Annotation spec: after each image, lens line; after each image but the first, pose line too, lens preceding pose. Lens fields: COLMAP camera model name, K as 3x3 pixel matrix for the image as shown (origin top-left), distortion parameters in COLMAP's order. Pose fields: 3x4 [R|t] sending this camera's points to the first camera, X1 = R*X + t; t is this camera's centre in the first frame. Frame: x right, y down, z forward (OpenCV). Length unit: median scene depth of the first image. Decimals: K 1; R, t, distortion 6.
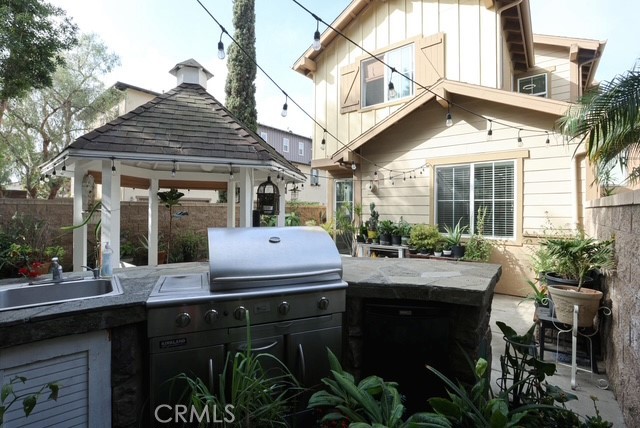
lens RADIAL K [[289.1, 0, 320.2], [0, 289.1, 213.0], [0, 0, 1]] dist [-0.028851, 0.003533]
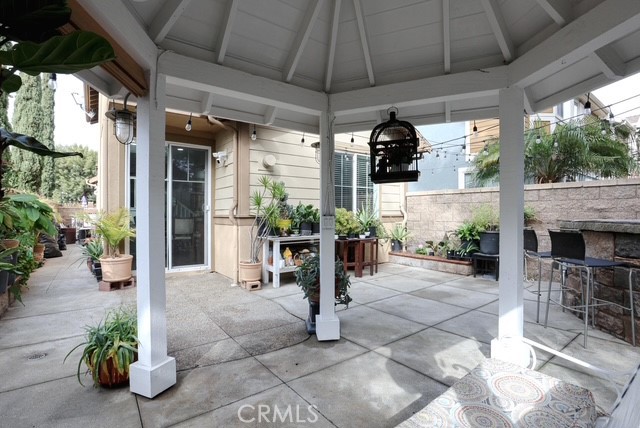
lens RADIAL K [[302.8, 0, 318.8], [0, 302.8, 211.3], [0, 0, 1]] dist [-0.034663, 0.007004]
pose [[0.289172, -0.003843, 0.957269, -0.637536], [0.010543, 0.999944, 0.000829, 0.048653], [-0.957219, 0.009853, 0.289196, 0.802892]]
